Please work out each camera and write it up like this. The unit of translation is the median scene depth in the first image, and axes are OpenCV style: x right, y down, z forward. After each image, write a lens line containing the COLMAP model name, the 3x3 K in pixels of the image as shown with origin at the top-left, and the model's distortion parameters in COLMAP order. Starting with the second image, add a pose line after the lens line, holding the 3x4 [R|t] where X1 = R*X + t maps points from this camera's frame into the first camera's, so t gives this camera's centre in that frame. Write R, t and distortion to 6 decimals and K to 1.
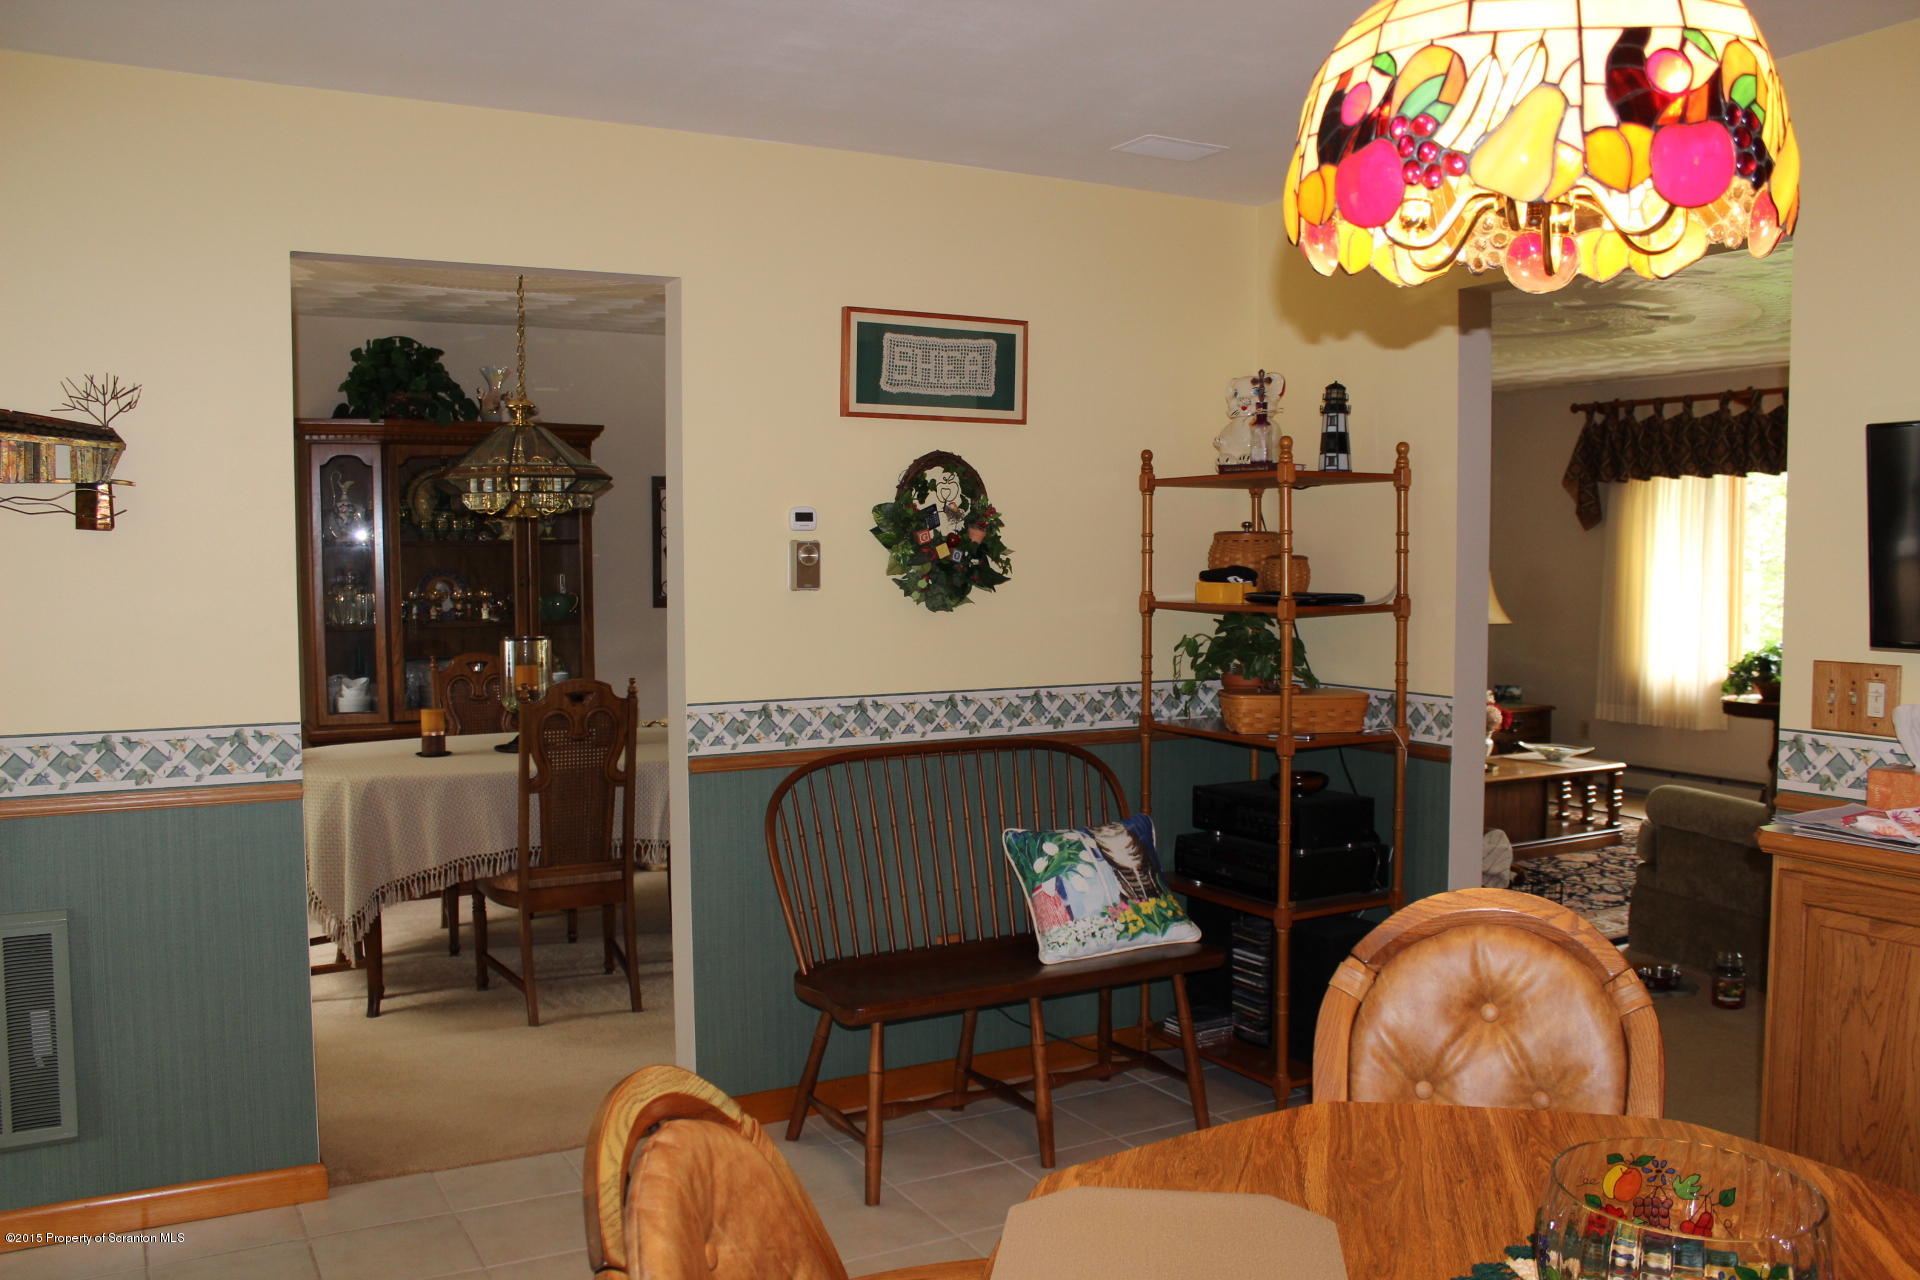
lens RADIAL K [[1592.1, 0, 977.4], [0, 1592.1, 655.5], [0, 0, 1]] dist [-0.160022, 0.130756]
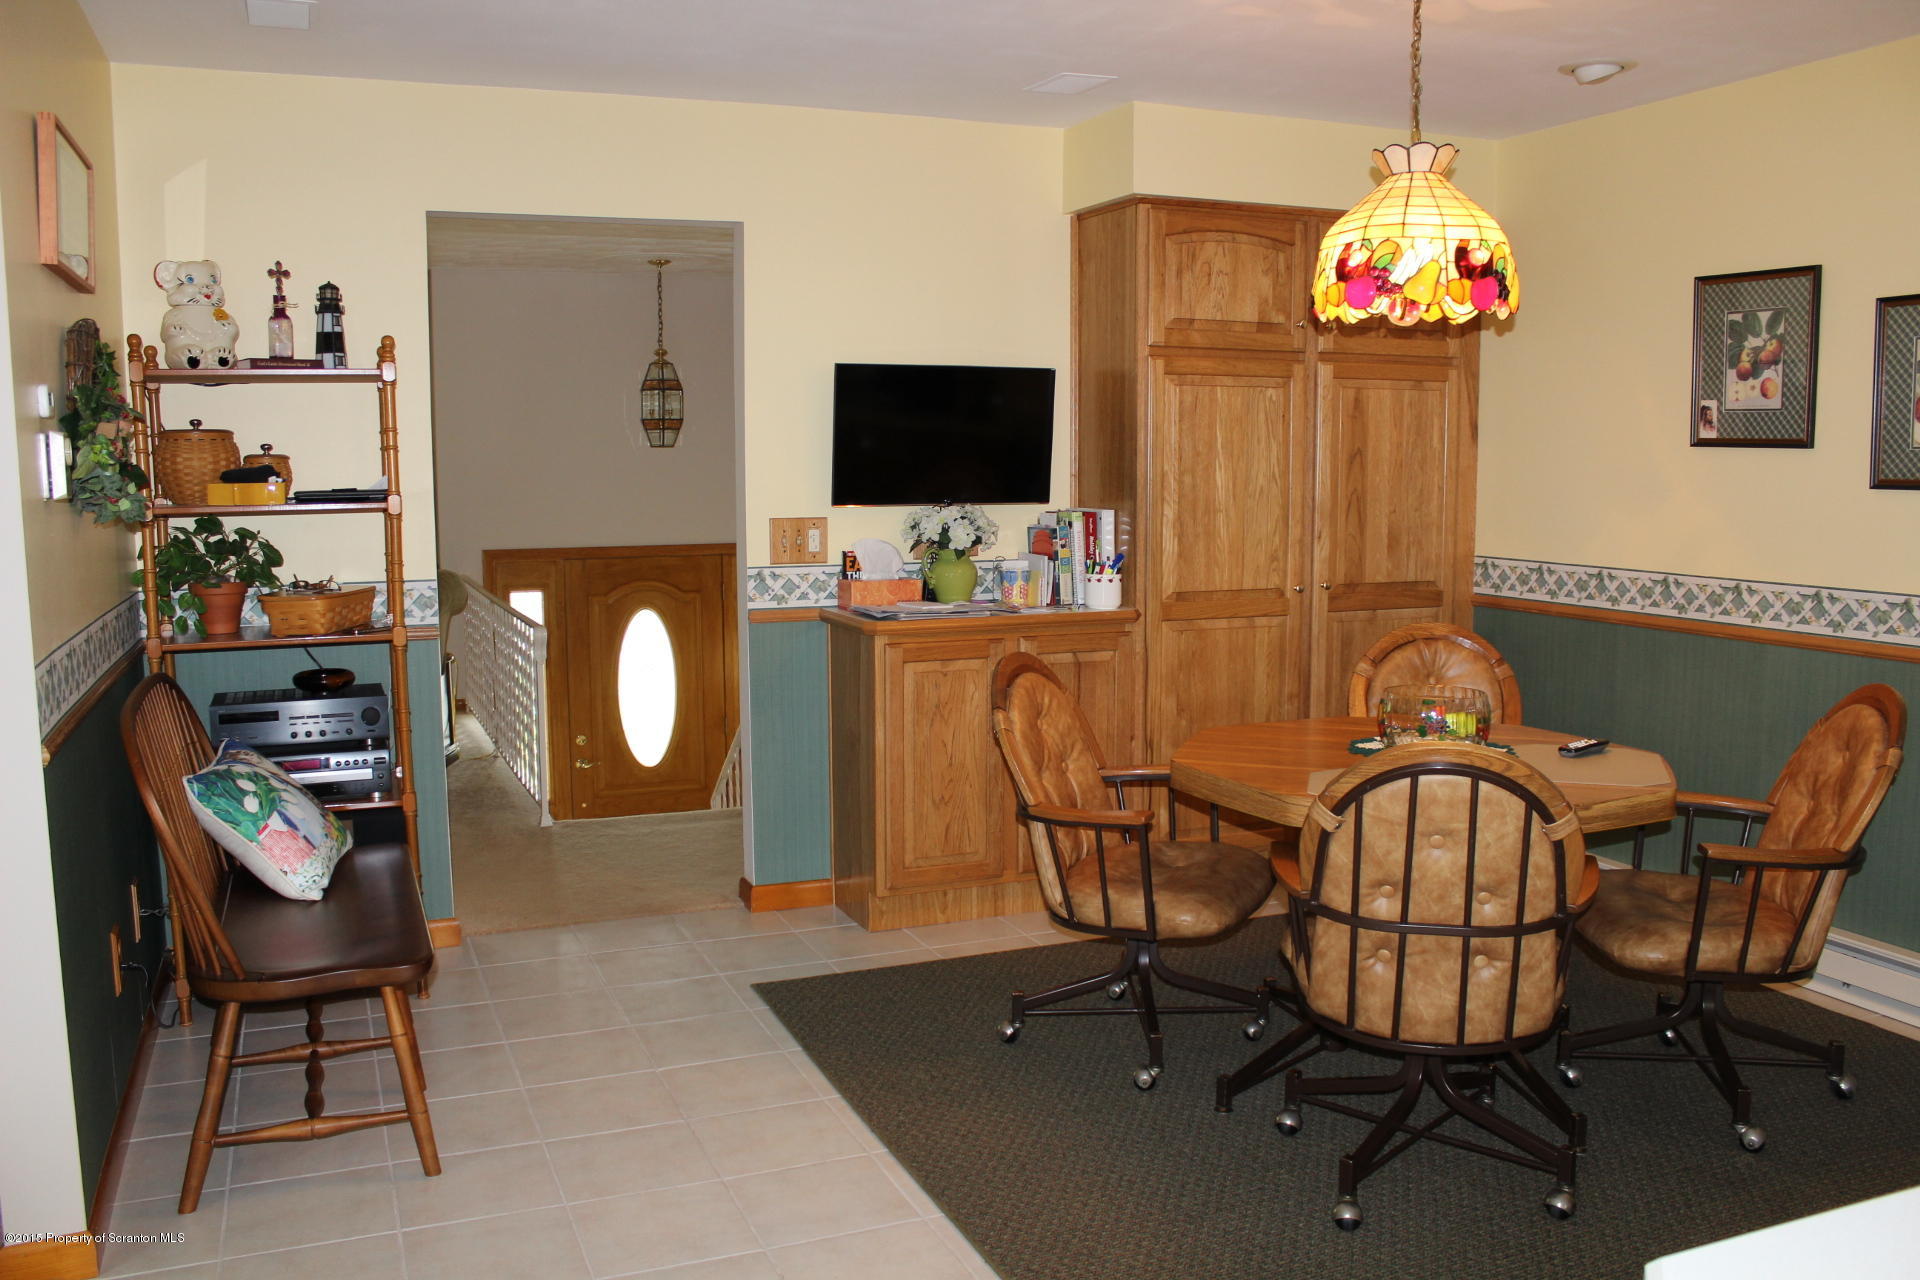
lens RADIAL K [[1592.1, 0, 958.5], [0, 1592.1, 655.6], [0, 0, 1]] dist [-0.160022, 0.130756]
pose [[0.116389, -0.125021, 0.985304, -0.948038], [0.064225, 0.990917, 0.118147, -0.034289], [-0.991125, 0.049530, 0.123362, 0.626155]]
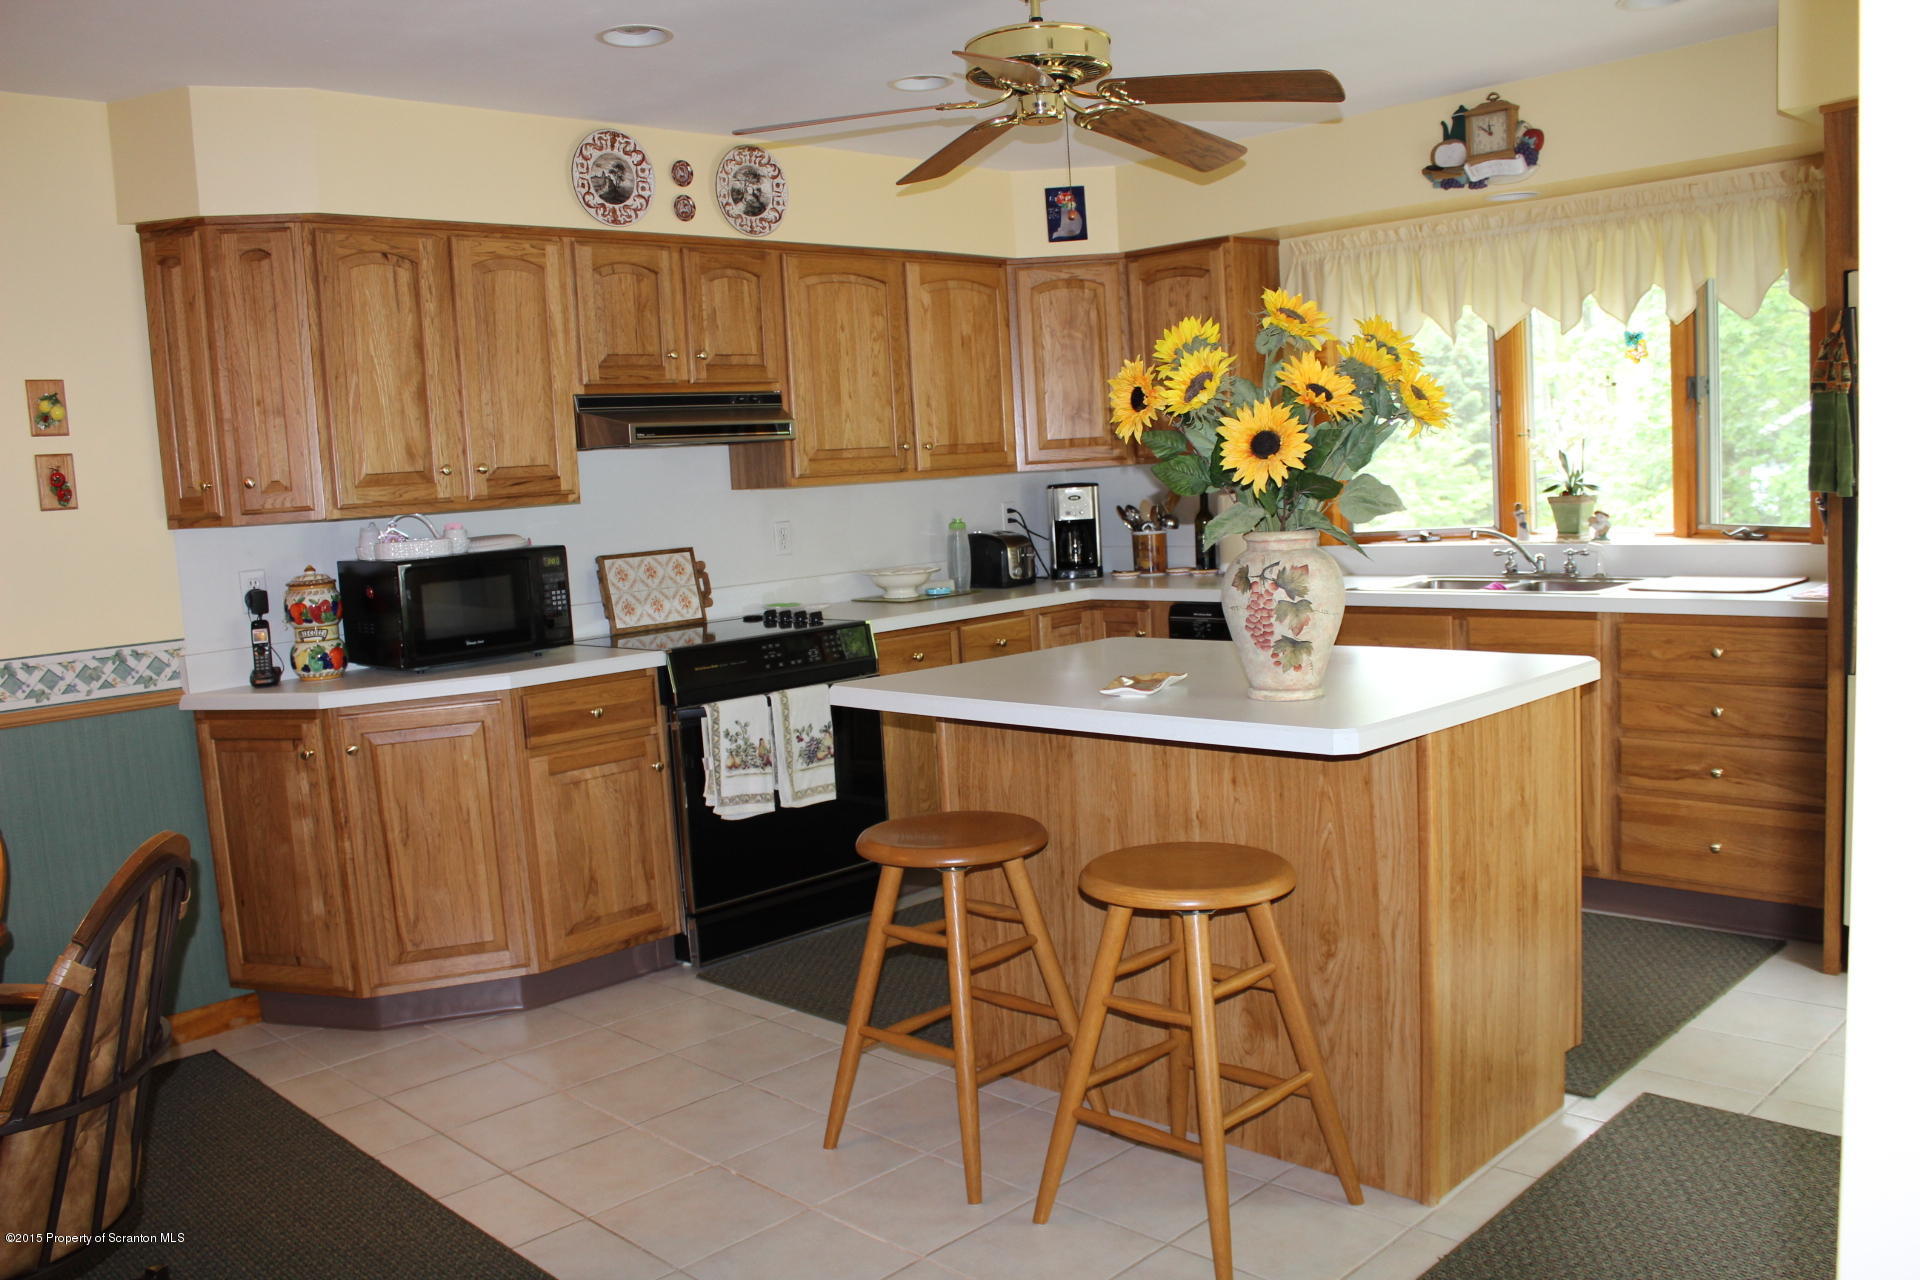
lens RADIAL K [[1592.1, 0, 958.4], [0, 1592.1, 647.1], [0, 0, 1]] dist [-0.160022, 0.130756]
pose [[-0.960931, 0.088108, -0.262391, -0.240042], [0.042429, 0.983668, 0.174920, -0.071181], [0.273518, 0.156953, -0.948975, 1.219467]]
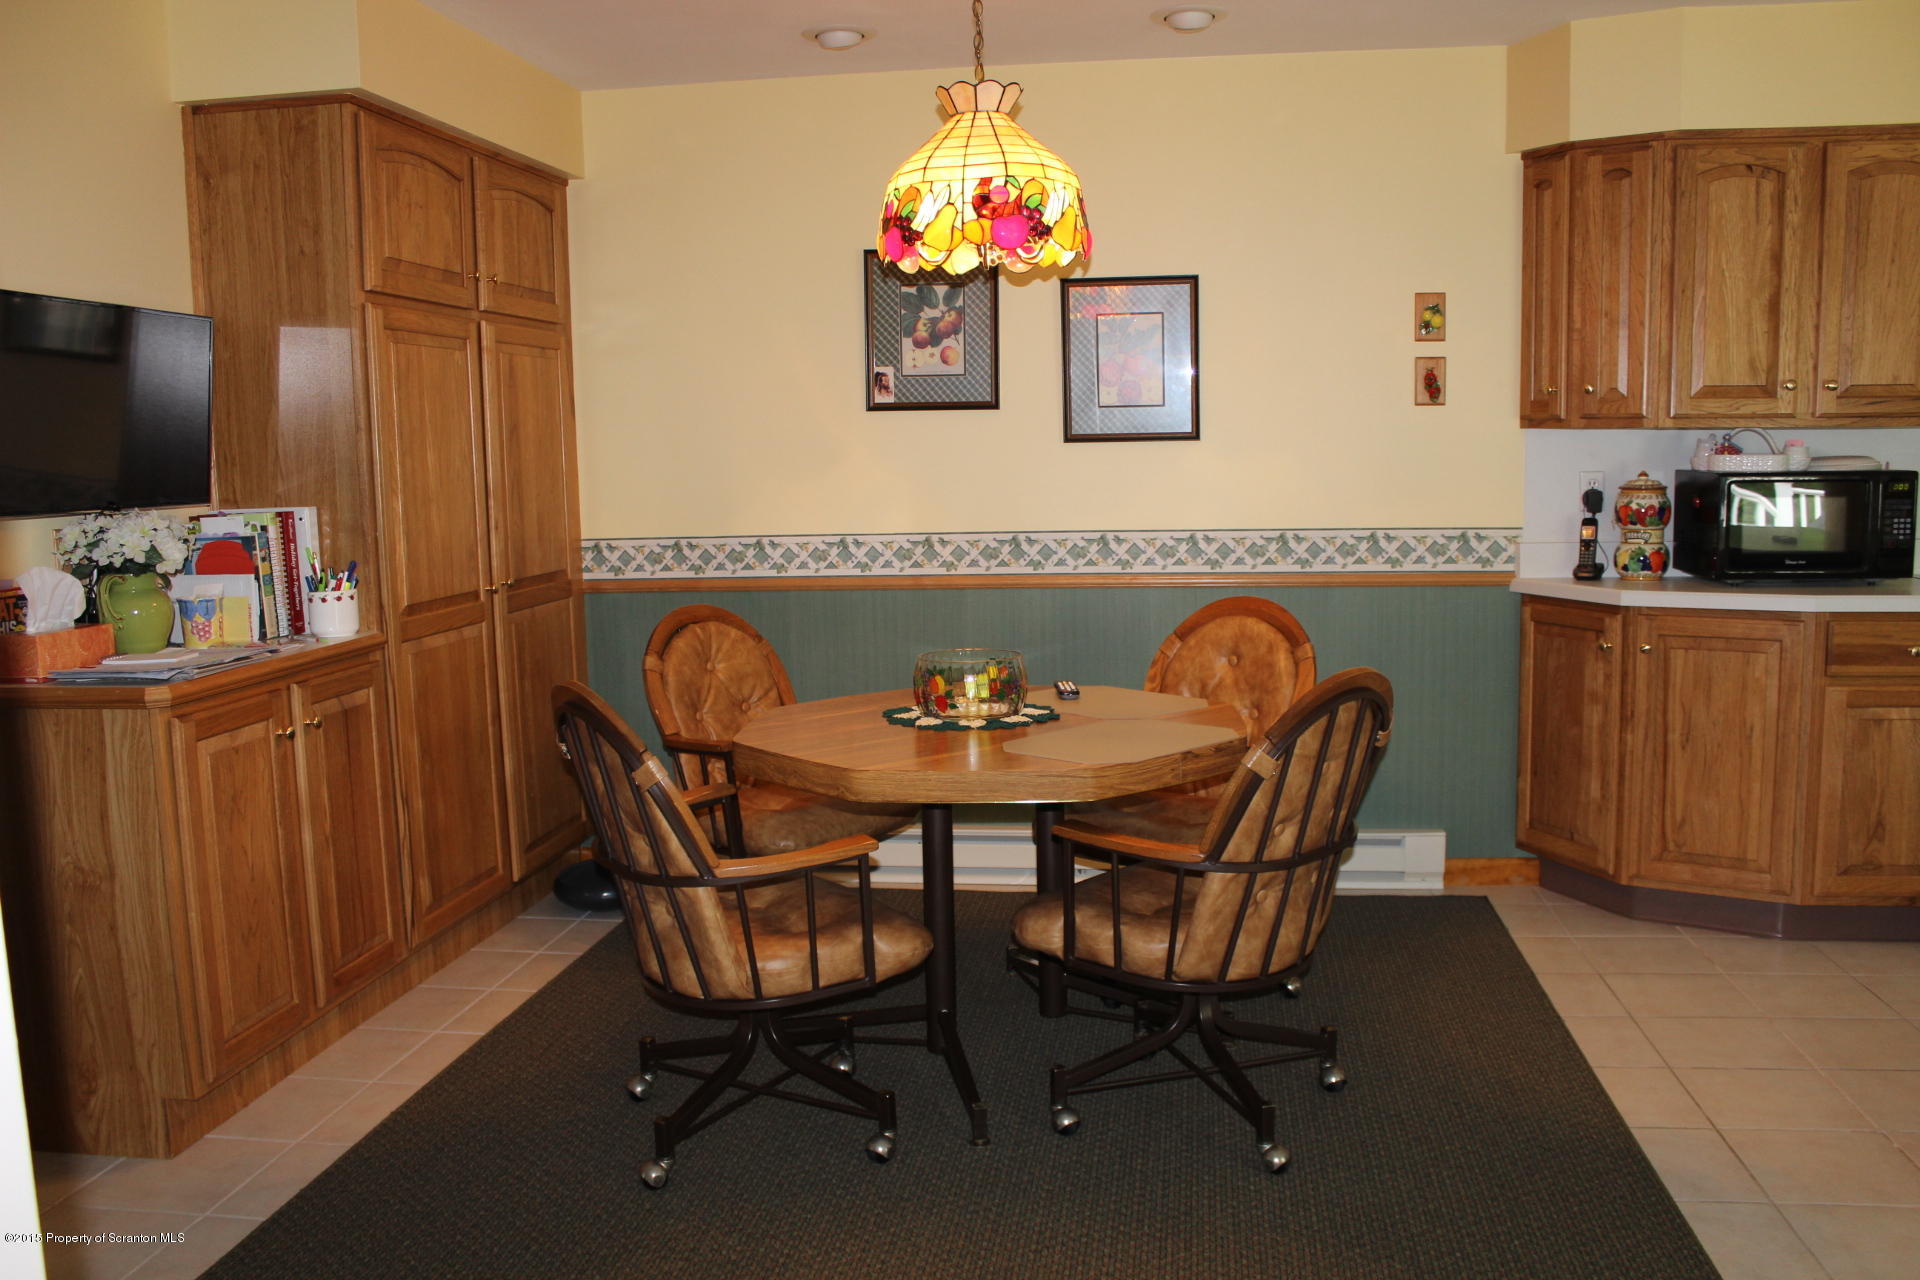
lens RADIAL K [[1592.1, 0, 956.9], [0, 1592.1, 647.5], [0, 0, 1]] dist [-0.160022, 0.130756]
pose [[-0.793364, -0.059241, 0.605858, -0.462989], [0.060415, 0.982678, 0.175198, -0.052528], [-0.605742, 0.175599, -0.776042, 1.285855]]
